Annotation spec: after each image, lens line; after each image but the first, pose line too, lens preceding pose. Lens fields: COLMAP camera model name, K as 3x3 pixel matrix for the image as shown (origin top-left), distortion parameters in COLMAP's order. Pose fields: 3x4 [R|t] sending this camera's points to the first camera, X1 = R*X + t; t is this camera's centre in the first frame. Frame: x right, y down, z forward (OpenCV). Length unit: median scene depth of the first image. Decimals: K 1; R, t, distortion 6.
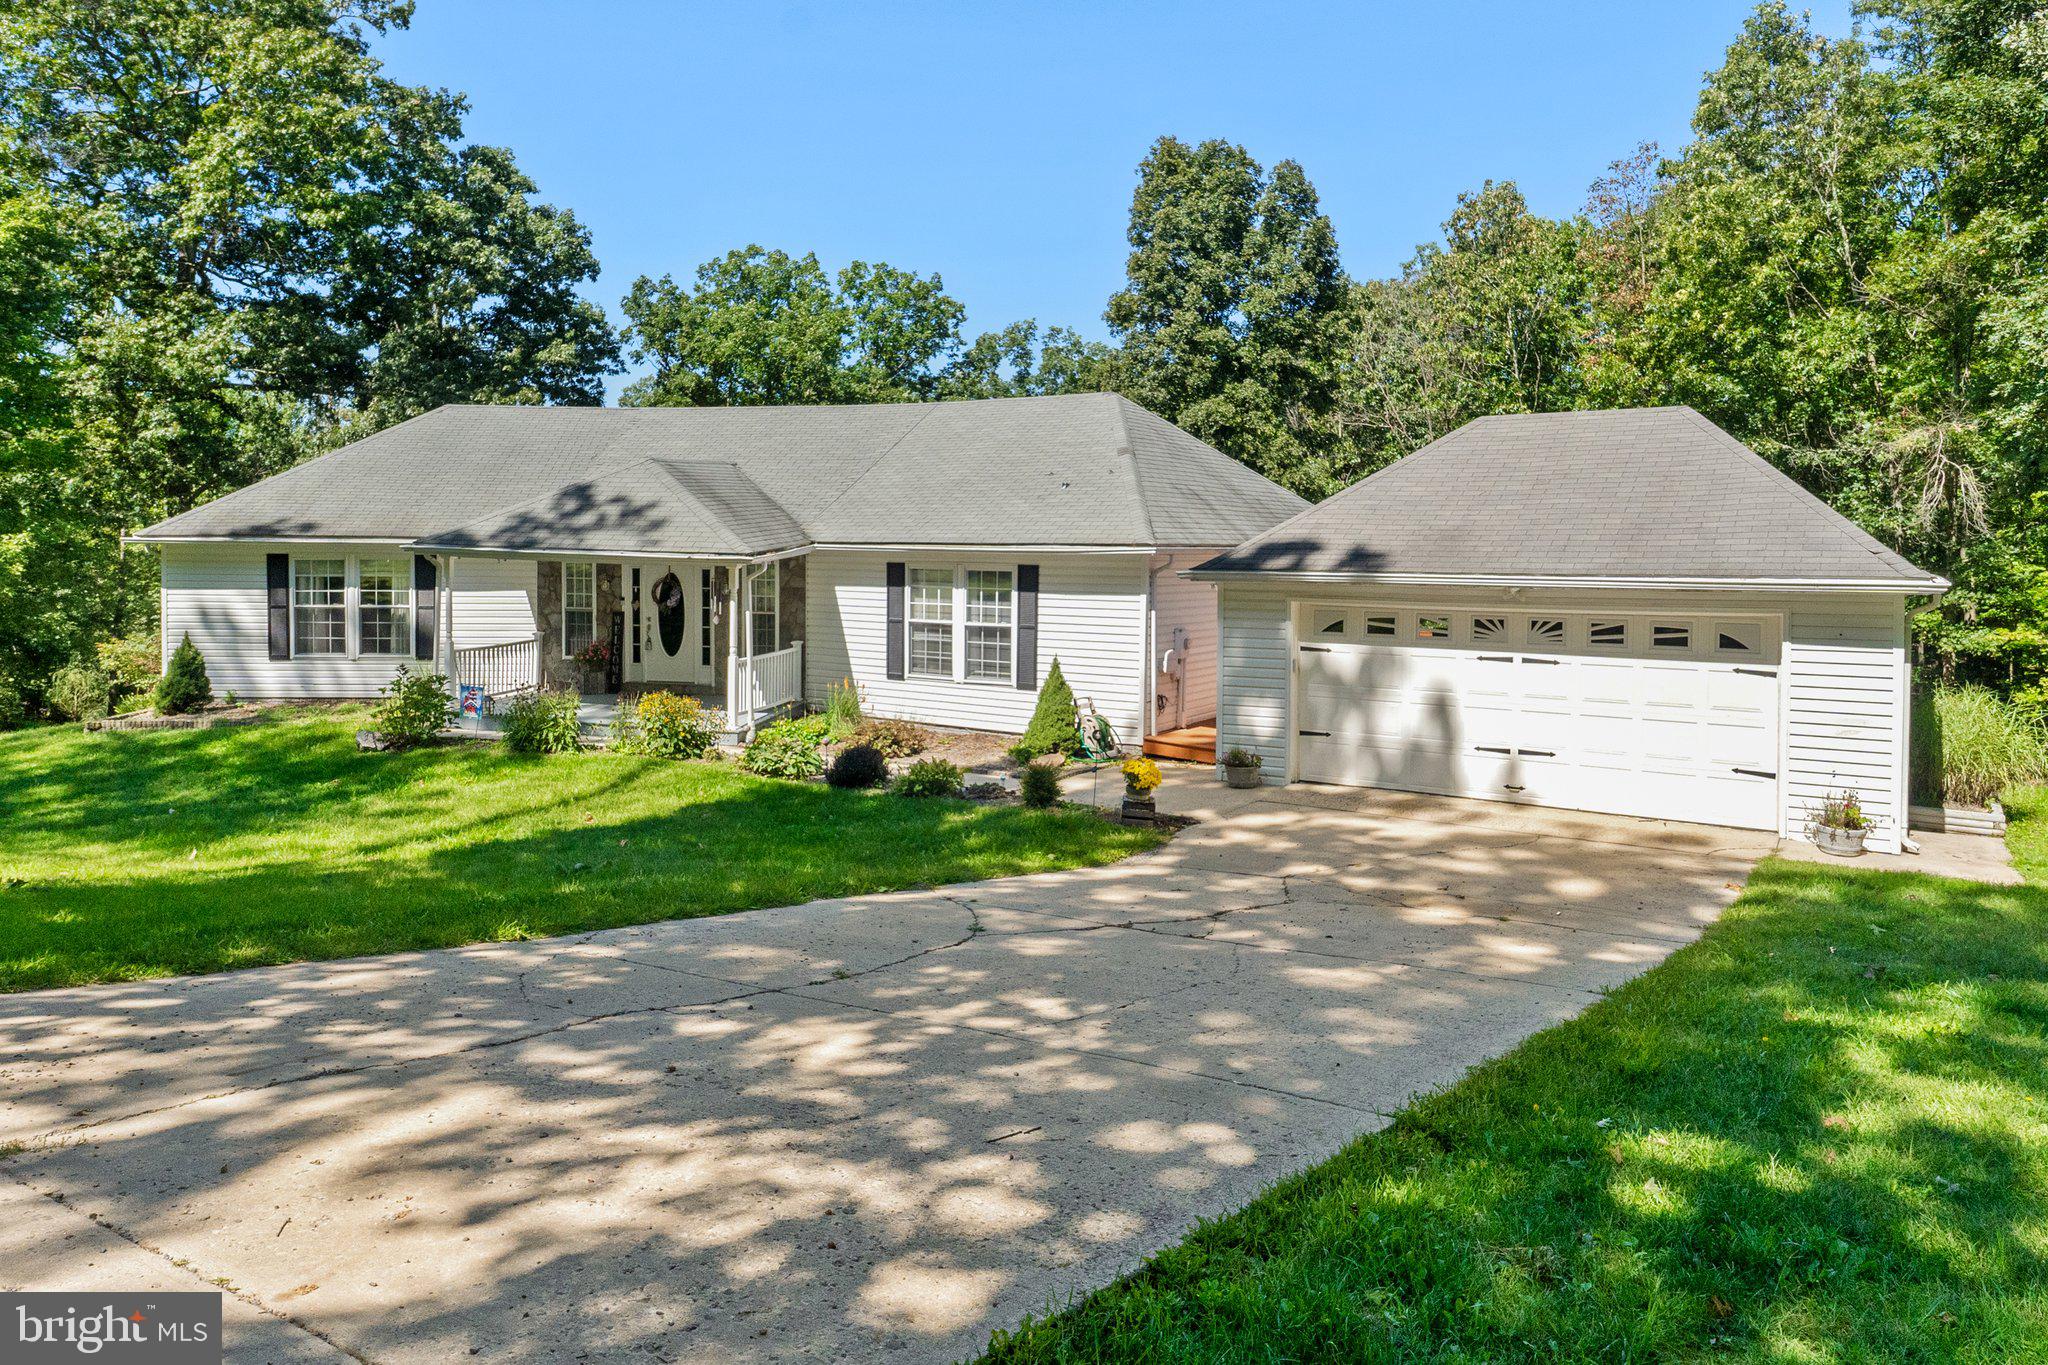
lens RADIAL K [[1324.2, 0, 1082.1], [0, 1324.2, 577.7], [0, 0, 1]] dist [0.003317, 0.000275]
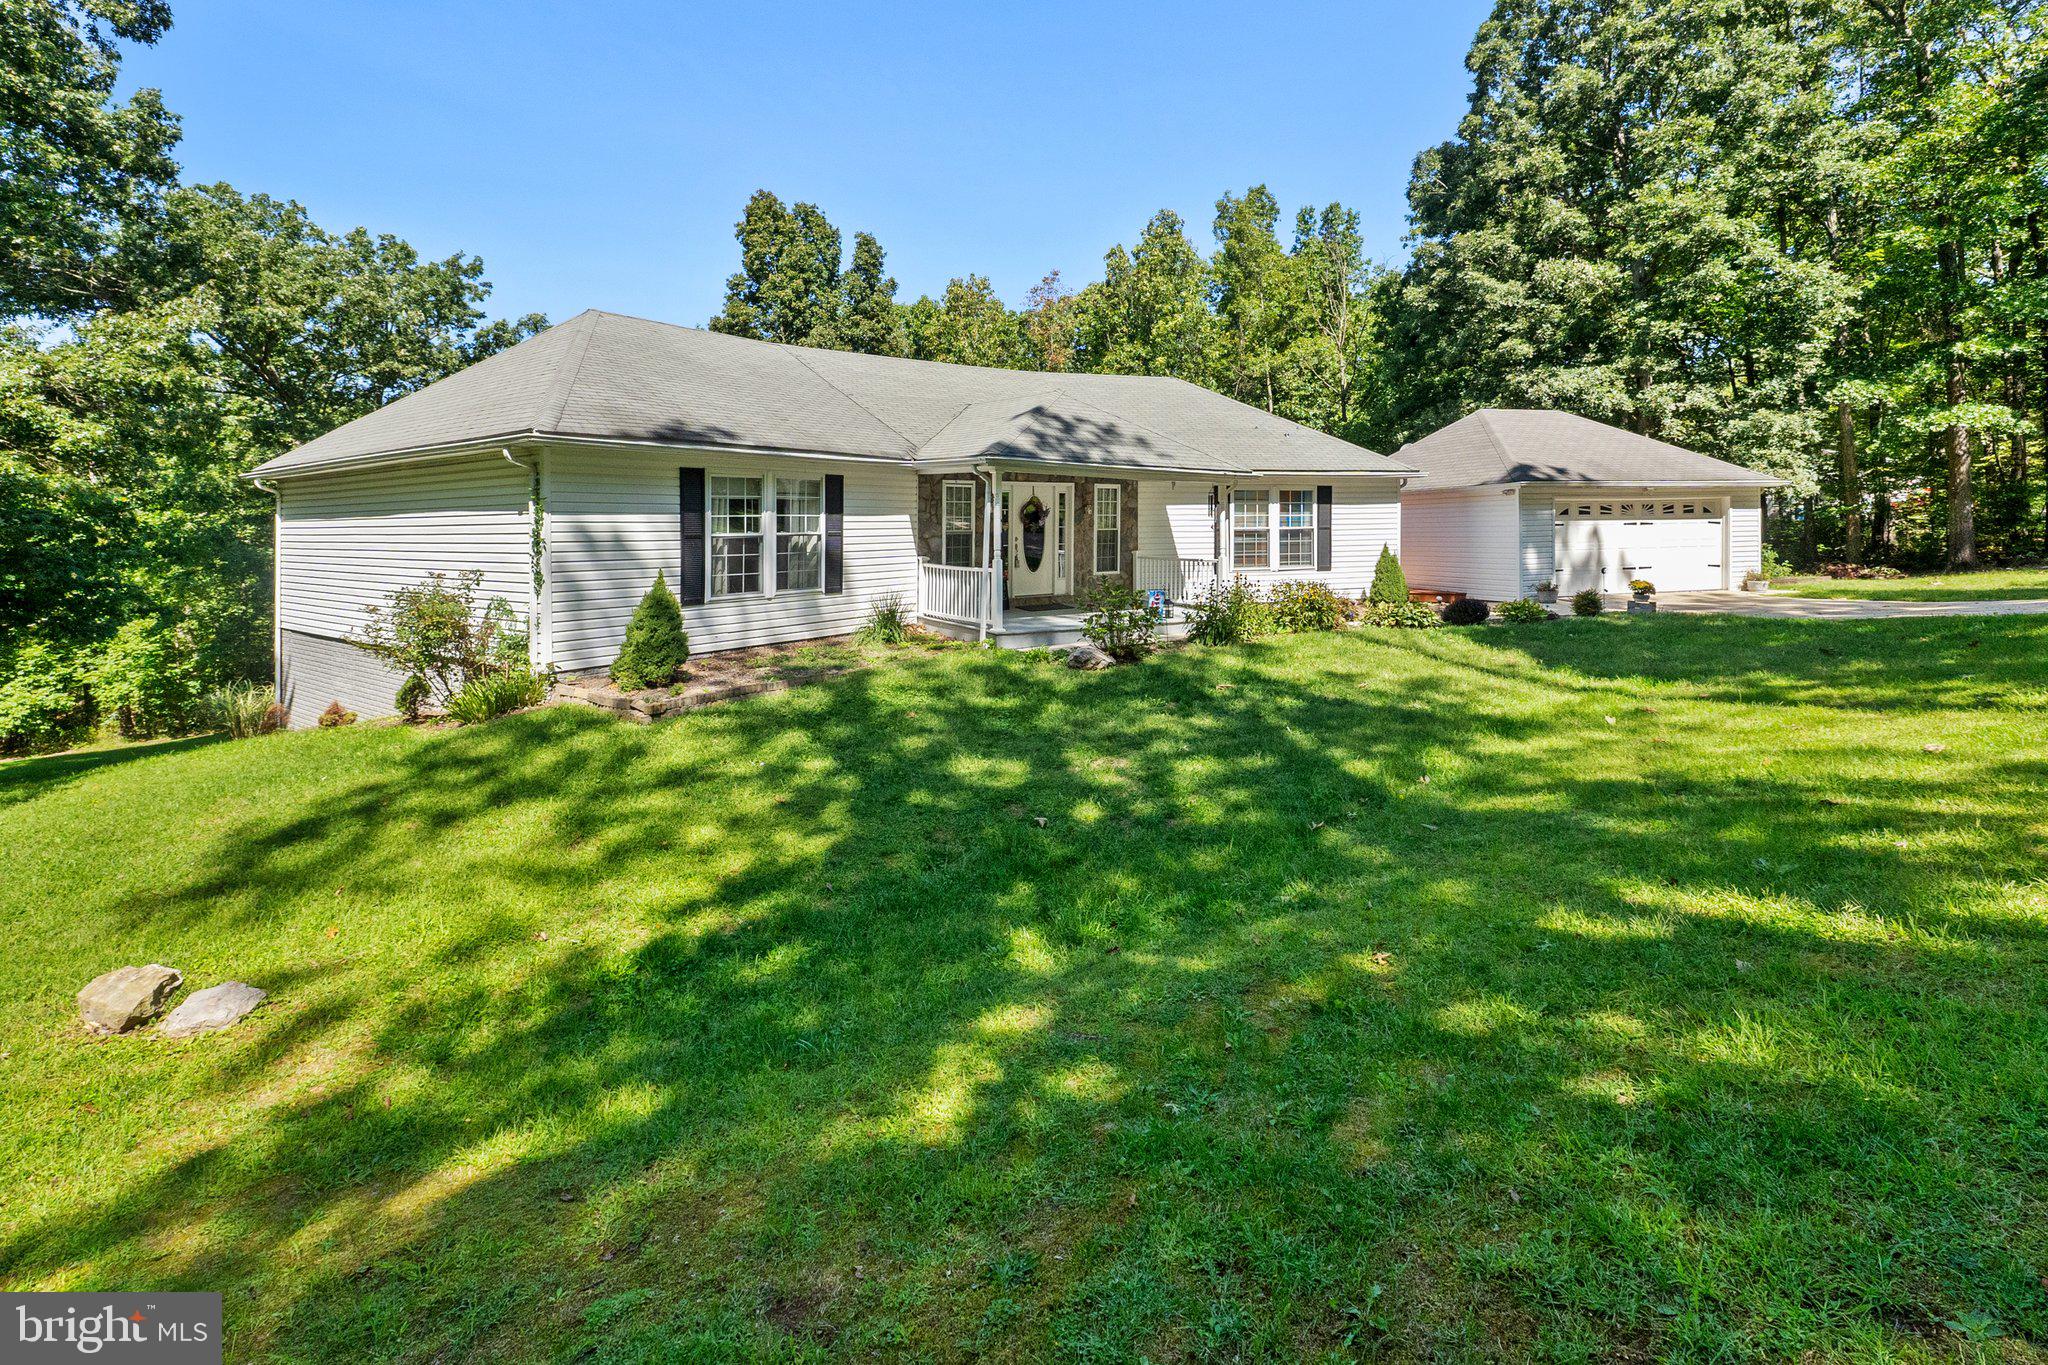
lens RADIAL K [[872.2, 0, 1030.1], [0, 872.2, 537.2], [0, 0, 1]] dist [-0.004021, -0.000110]
pose [[0.676078, -0.027142, 0.736330, -0.938447], [0.038616, 0.999253, 0.001376, 0.032266], [-0.735818, 0.027504, 0.676621, 0.563550]]
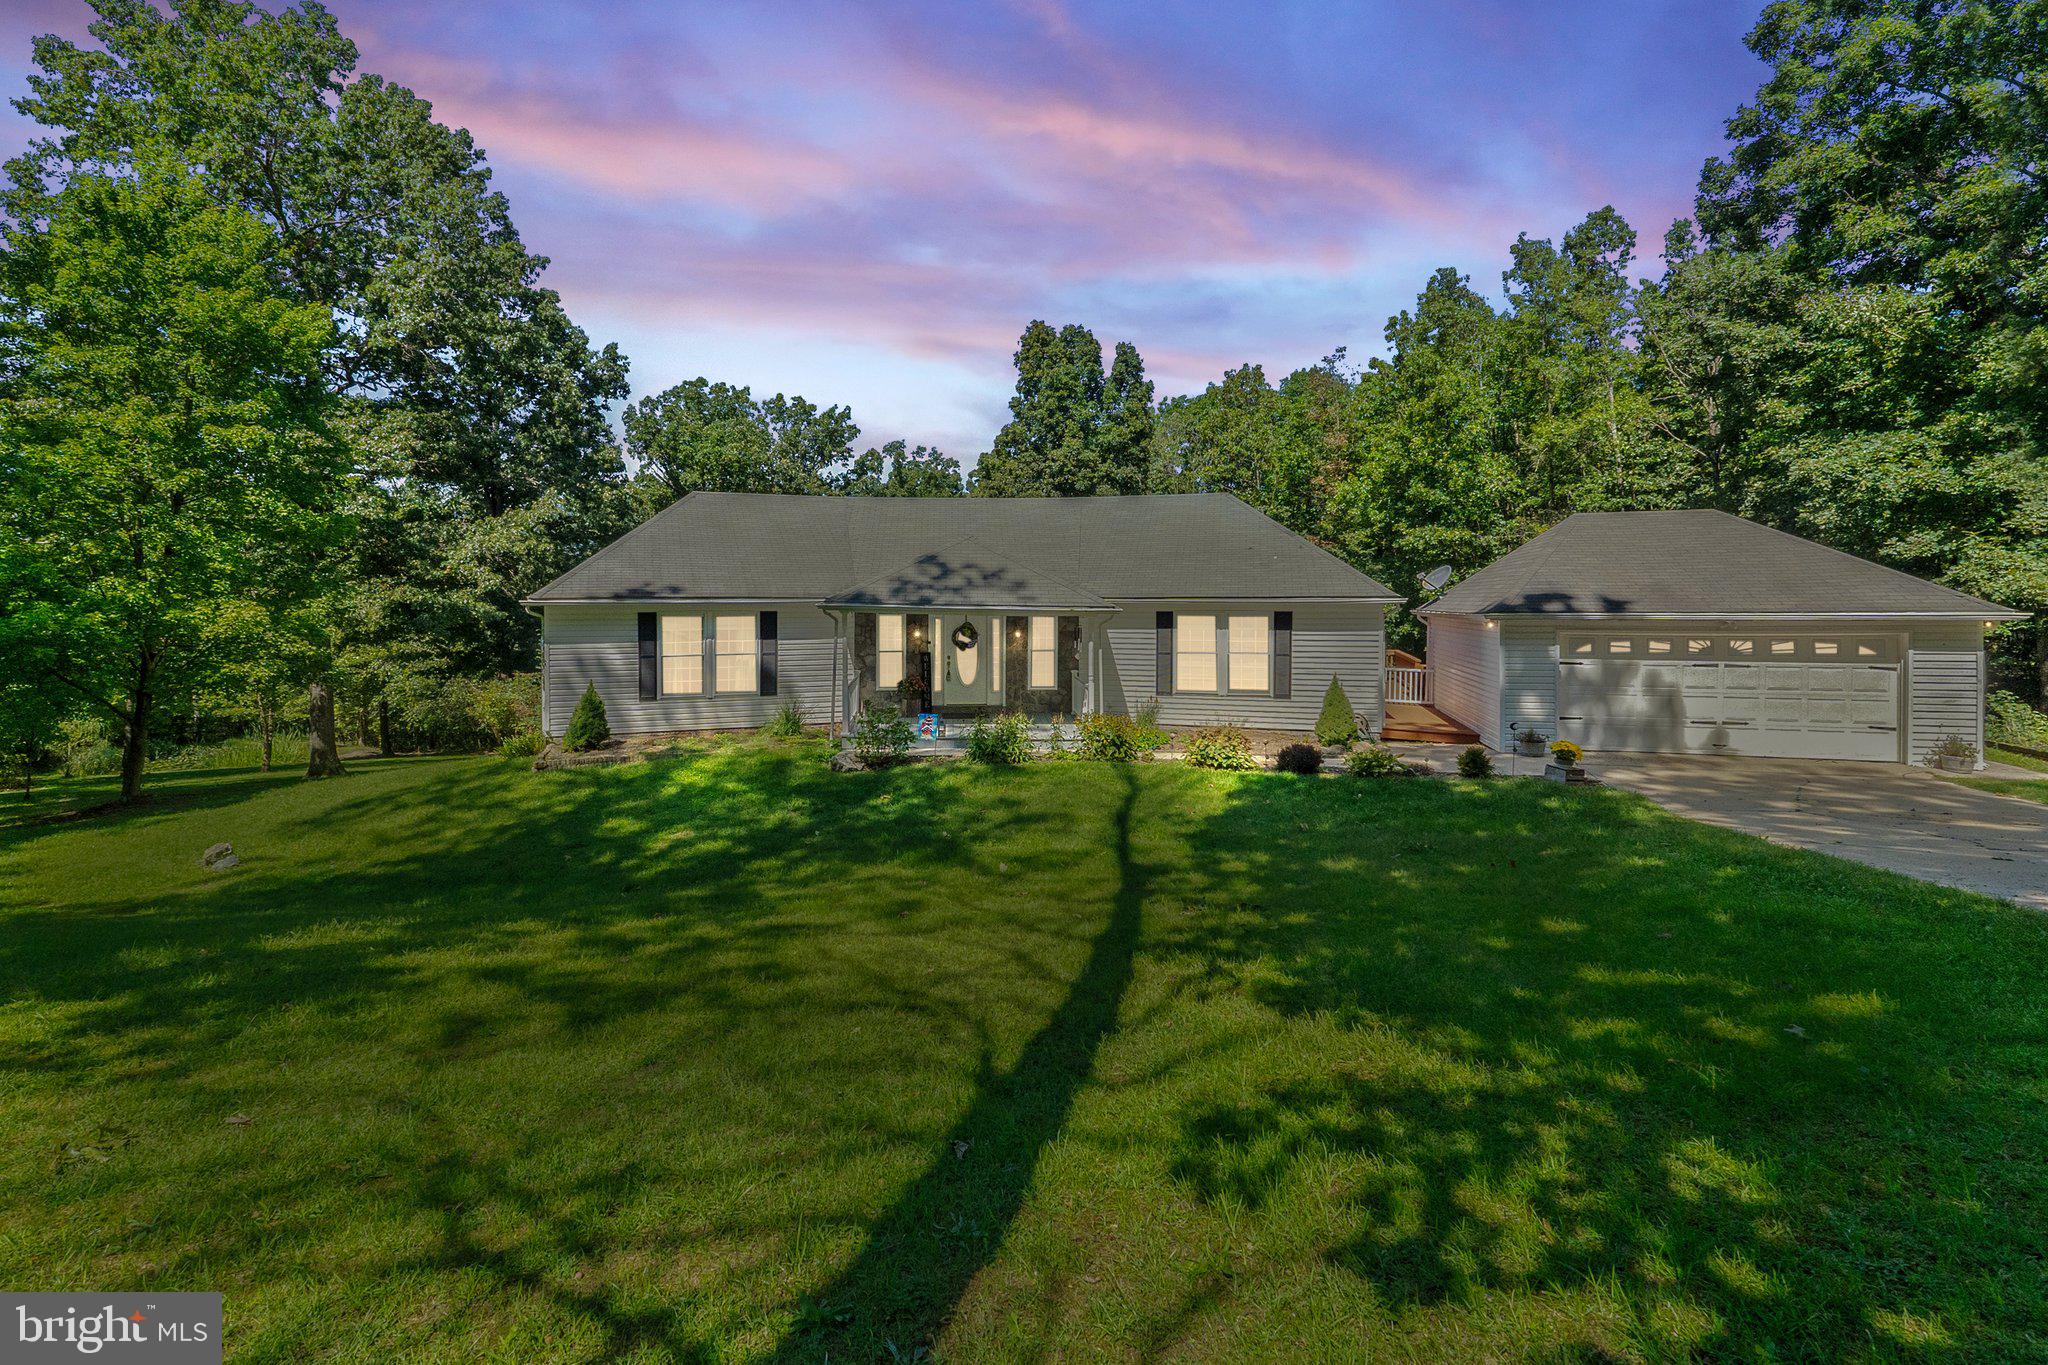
lens RADIAL K [[888.6, 0, 1013.9], [0, 888.6, 605.4], [0, 0, 1]] dist [-0.003934, -0.000354]
pose [[0.962406, -0.014641, 0.271220, -0.546890], [0.019066, 0.999725, -0.013689, -0.007778], [-0.270945, 0.018345, 0.962420, 0.148078]]
